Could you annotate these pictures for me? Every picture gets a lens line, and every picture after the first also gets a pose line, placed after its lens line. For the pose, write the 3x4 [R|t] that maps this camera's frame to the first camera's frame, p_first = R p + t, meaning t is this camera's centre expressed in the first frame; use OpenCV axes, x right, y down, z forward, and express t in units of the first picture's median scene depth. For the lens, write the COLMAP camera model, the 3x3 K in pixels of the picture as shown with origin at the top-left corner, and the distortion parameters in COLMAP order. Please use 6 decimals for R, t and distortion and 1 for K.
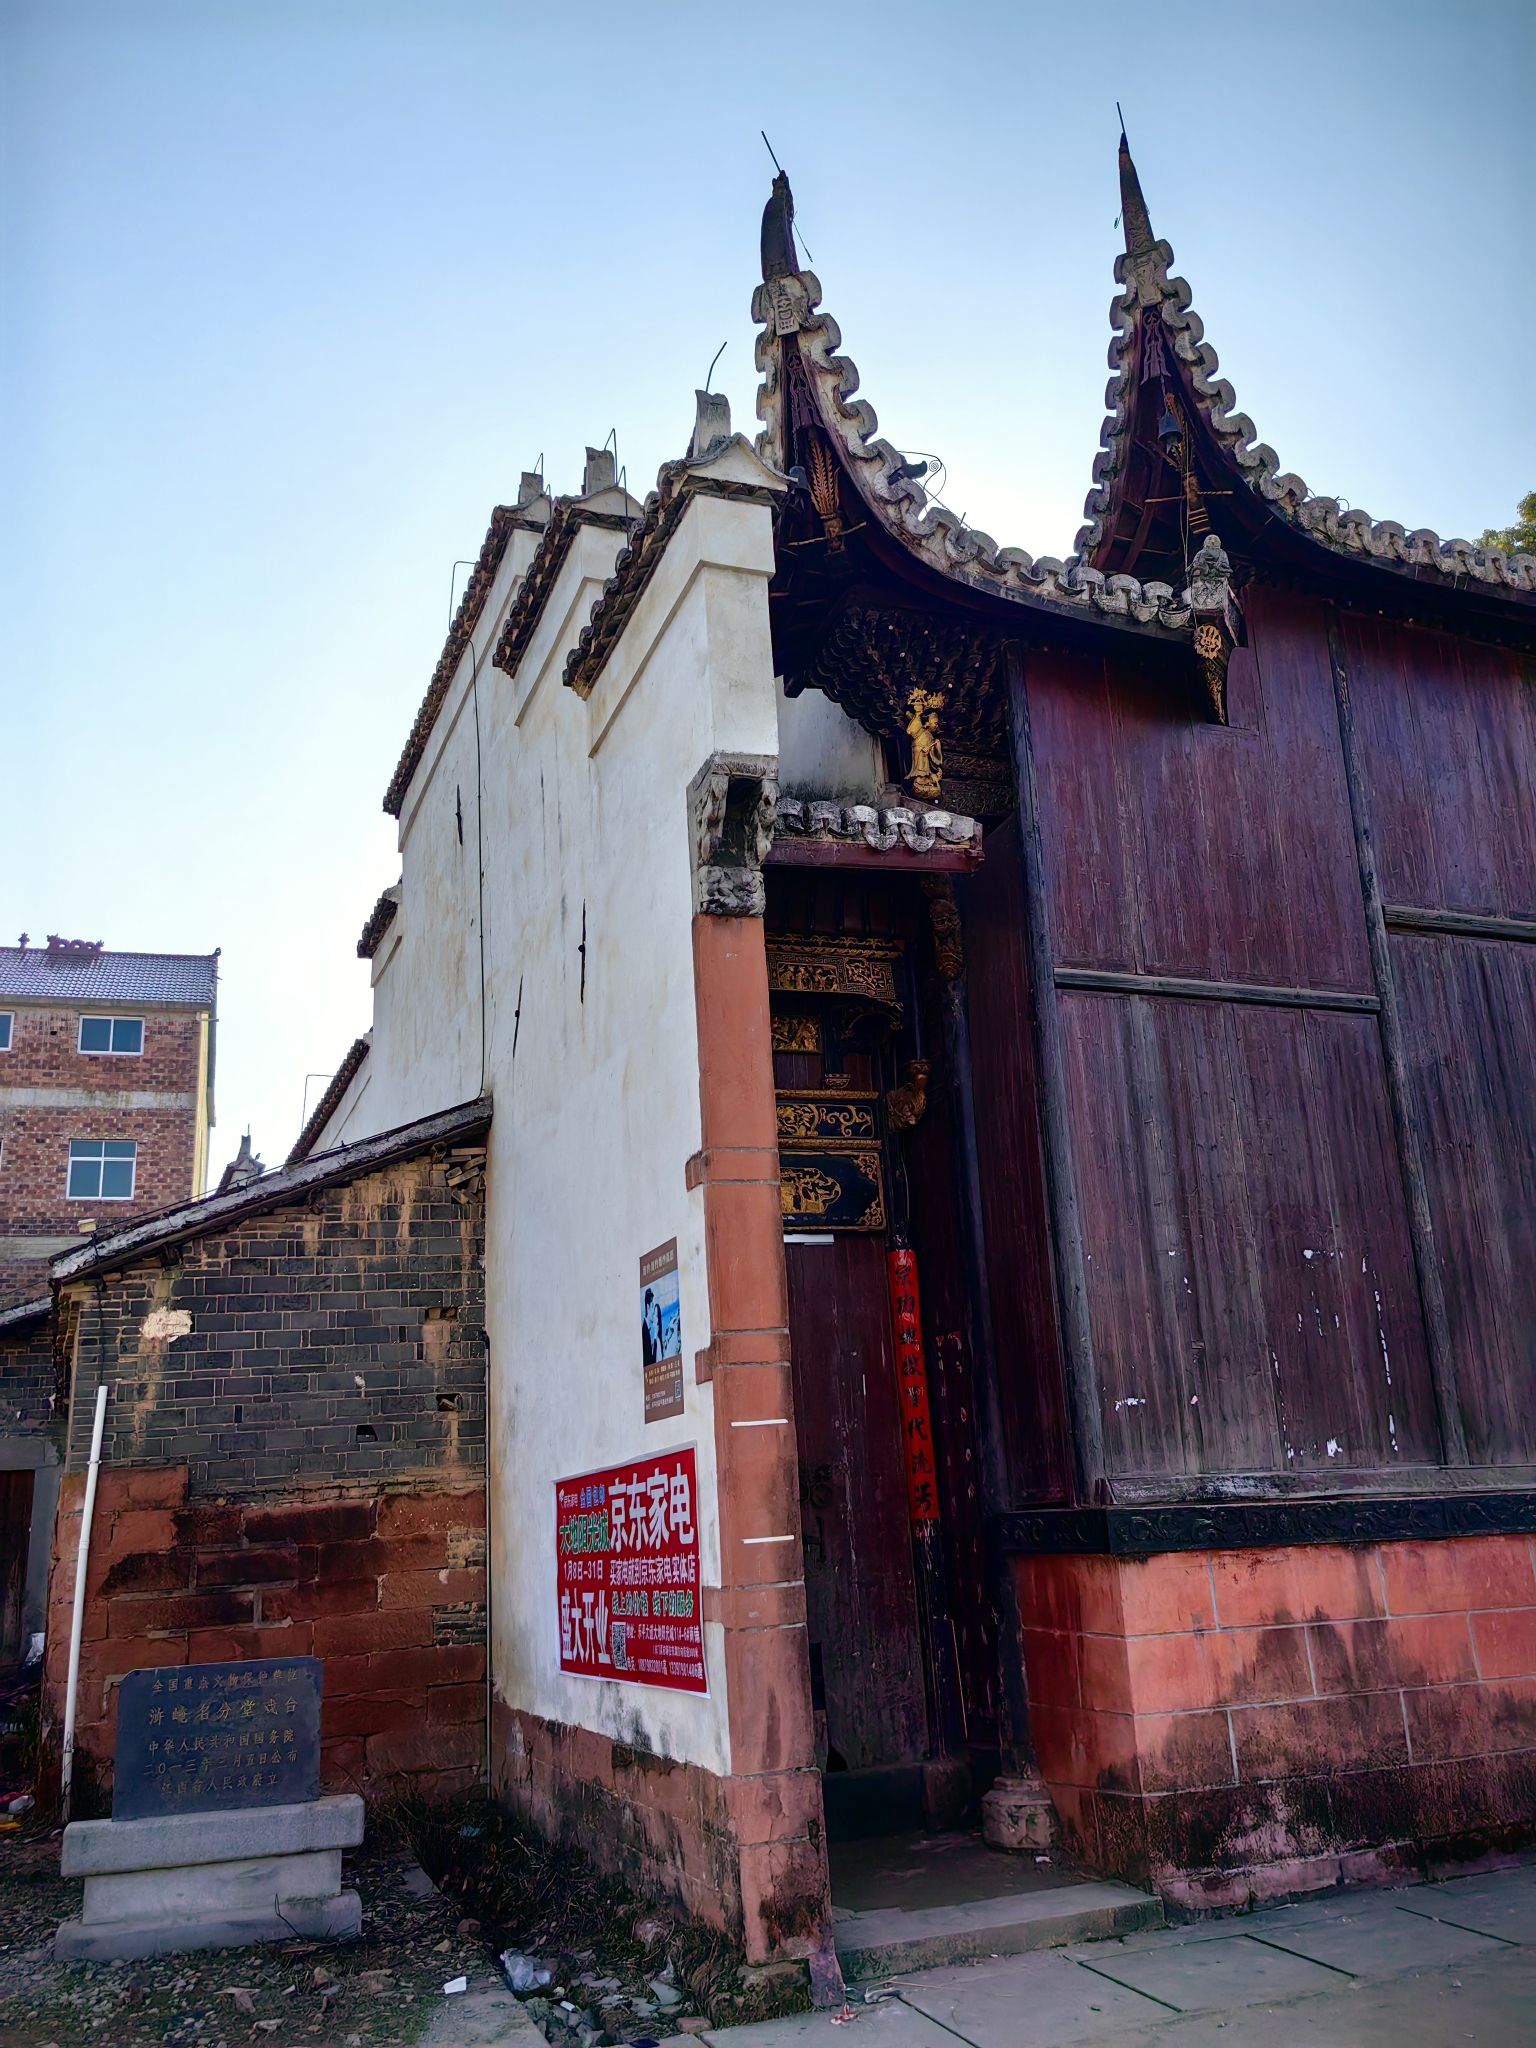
lens RADIAL K [[1604.6, 0, 768.0], [0, 1604.6, 1024.0], [0, 0, 1]] dist [0.078077, -0.095427]
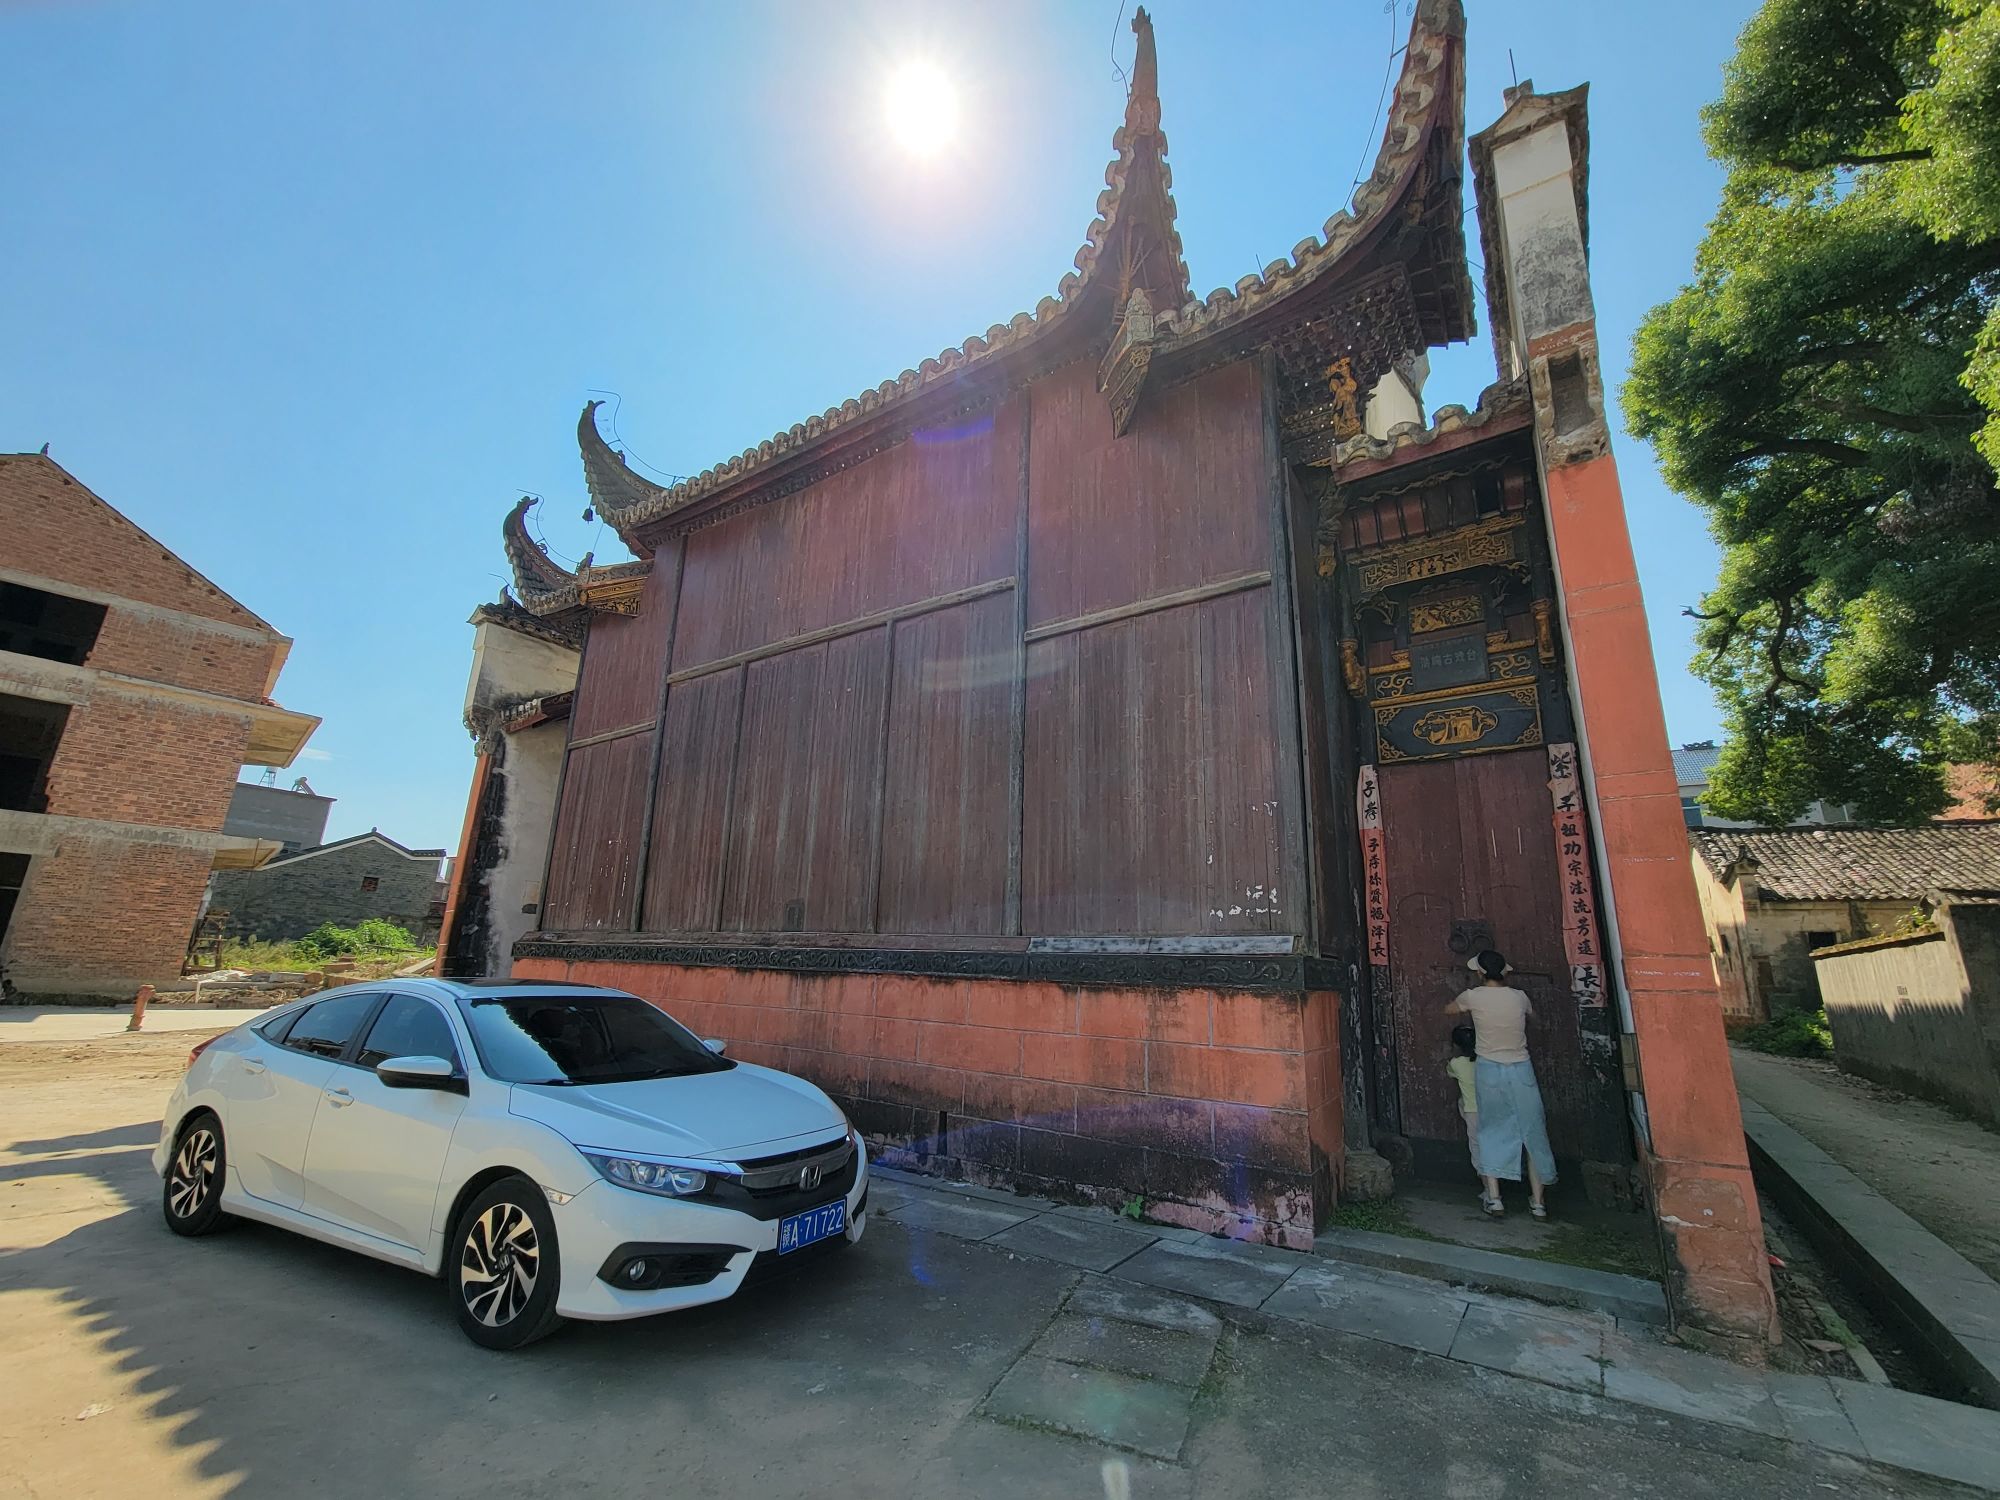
lens RADIAL K [[819.5, 0, 1009.5], [0, 819.5, 760.1], [0, 0, 1]] dist [-0.003229, -0.000208]
pose [[0.541480, -0.150147, -0.827198, 1.591508], [0.186220, 0.980902, -0.056148, 0.192493], [0.819830, -0.123638, 0.559099, 0.793441]]
